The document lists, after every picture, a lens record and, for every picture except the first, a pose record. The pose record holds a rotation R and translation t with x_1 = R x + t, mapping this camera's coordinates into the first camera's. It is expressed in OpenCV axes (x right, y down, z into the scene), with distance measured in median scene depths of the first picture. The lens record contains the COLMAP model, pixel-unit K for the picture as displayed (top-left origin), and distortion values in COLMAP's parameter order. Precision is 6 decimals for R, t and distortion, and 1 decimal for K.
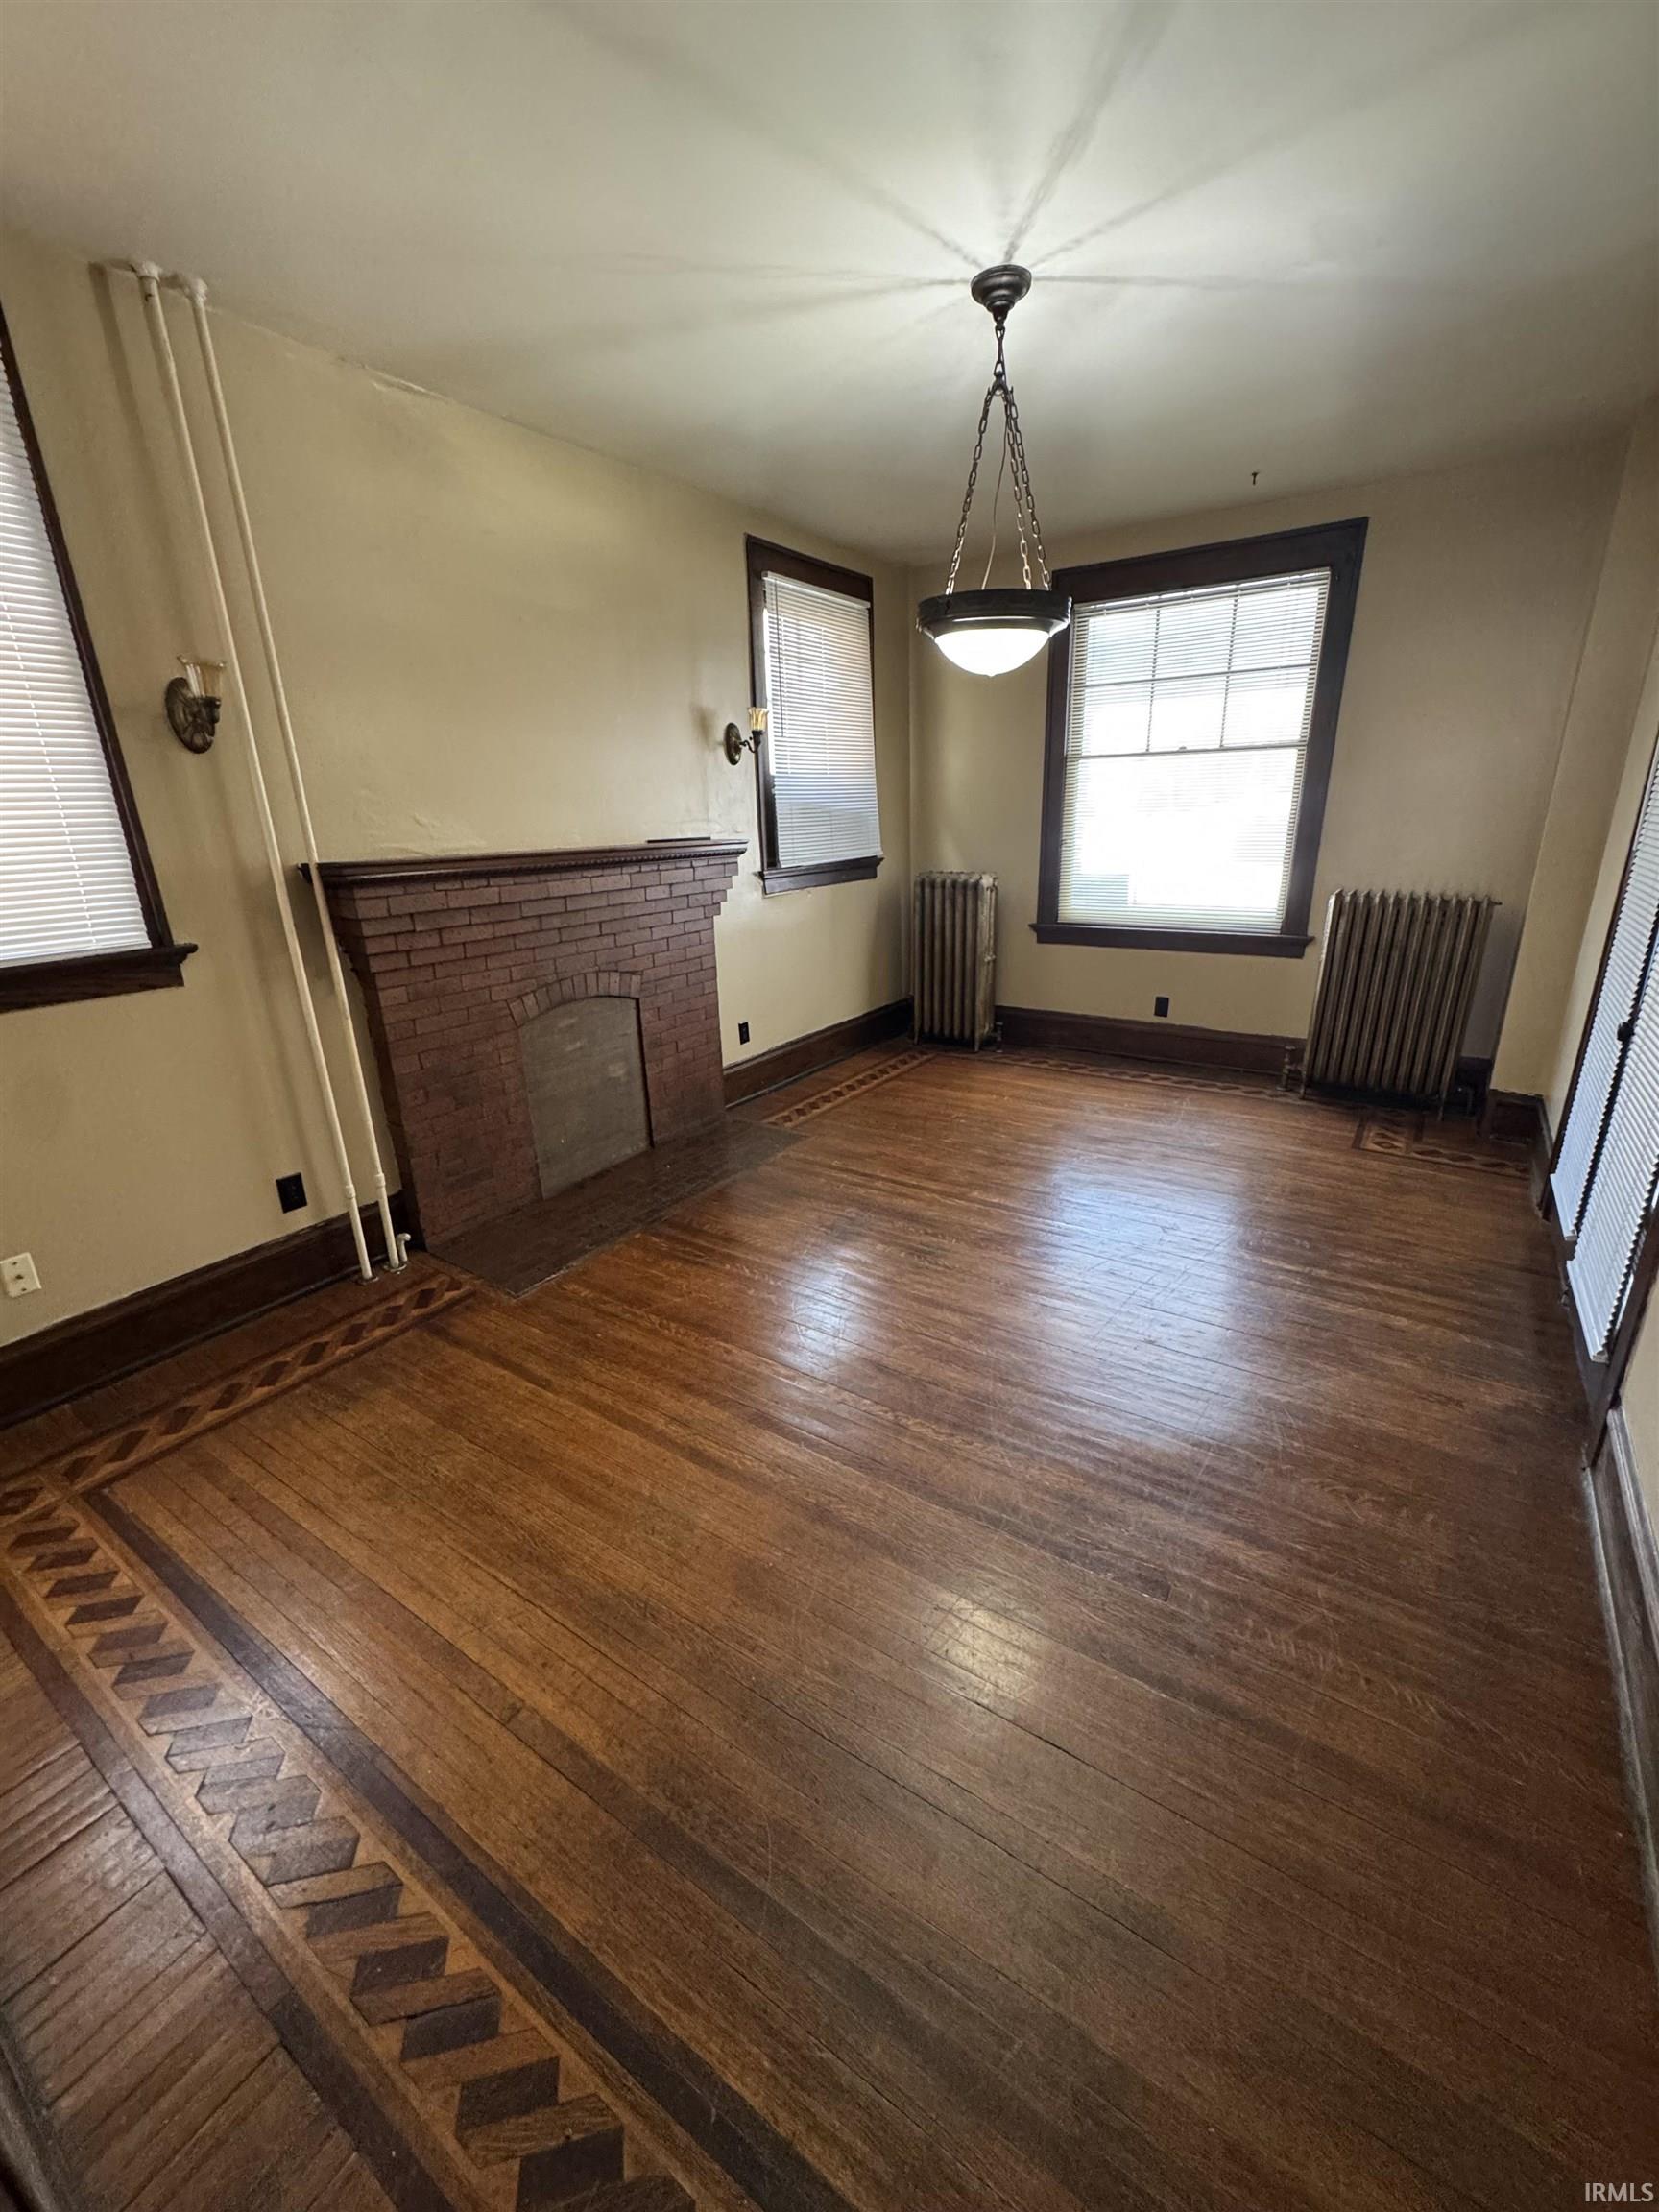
lens RADIAL K [[884.3, 0, 835.1], [0, 884.3, 1110.3], [0, 0, 1]] dist [-0.003103, -0.000424]
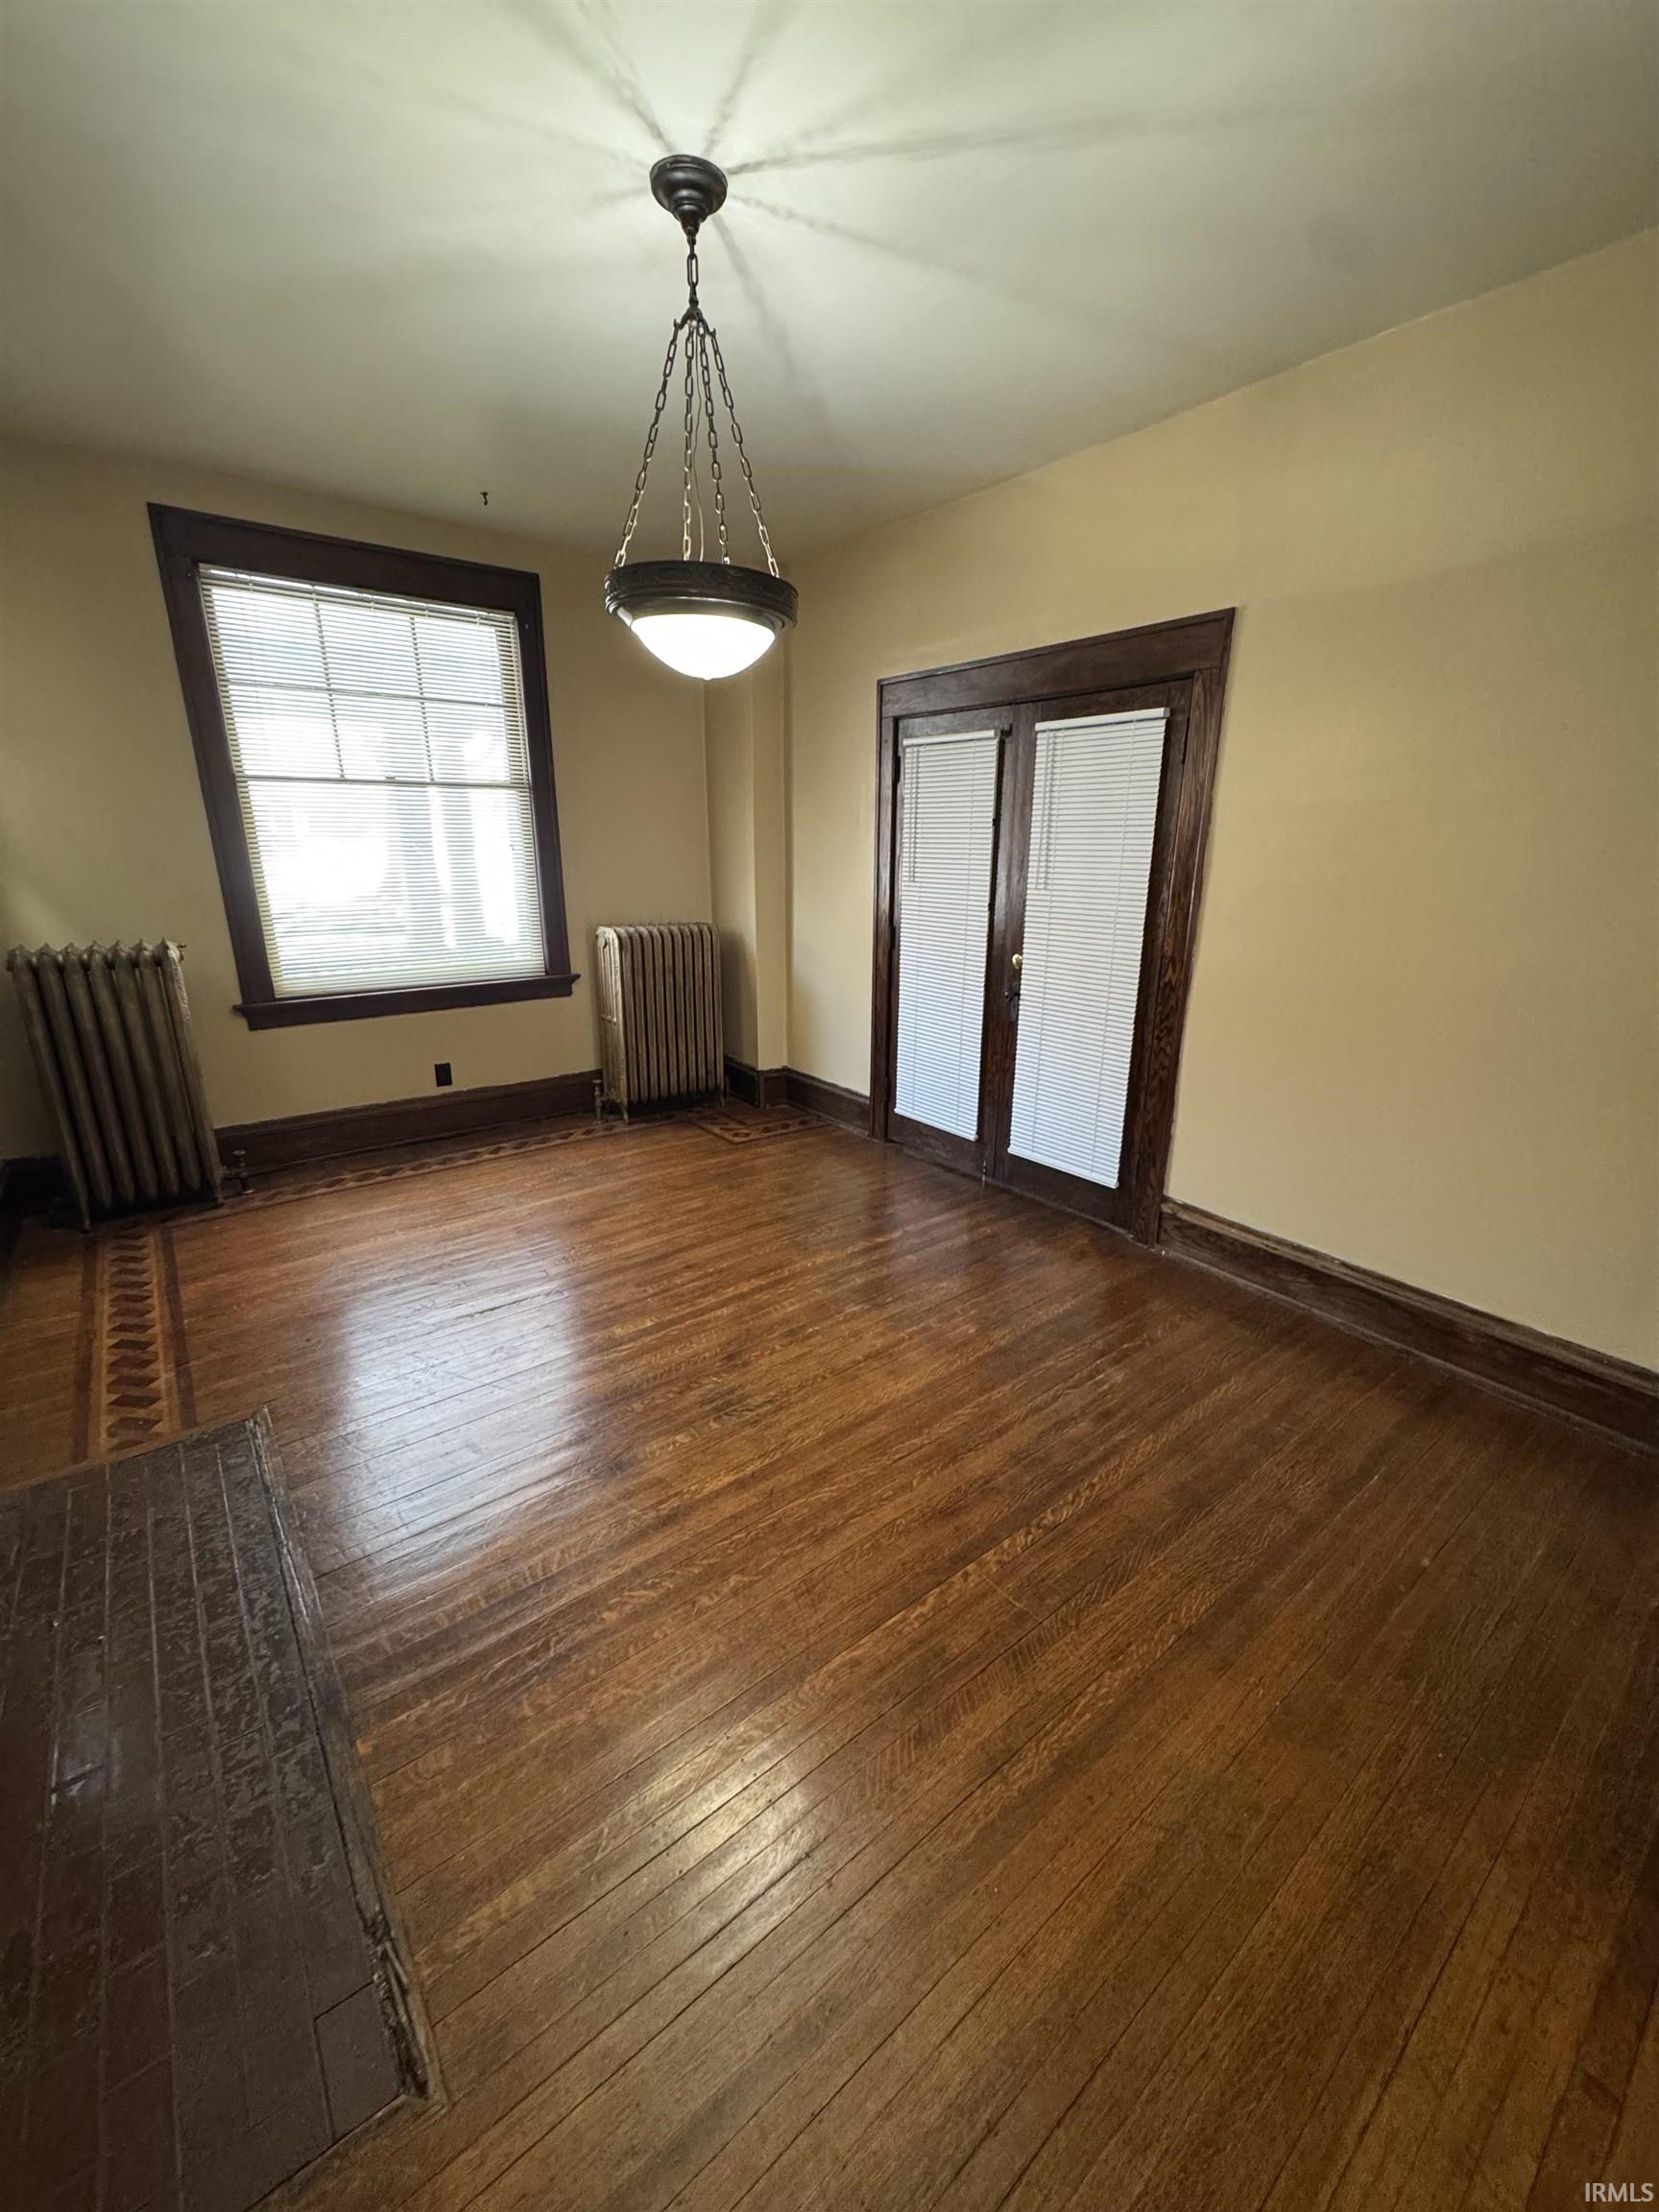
lens RADIAL K [[884.3, 0, 836.3], [0, 884.3, 1105.4], [0, 0, 1]] dist [-0.003103, -0.000424]
pose [[0.305302, -0.247036, 0.919654, -0.343514], [0.296501, 0.942416, 0.154719, -0.119271], [-0.904919, 0.225443, 0.360968, 0.382866]]
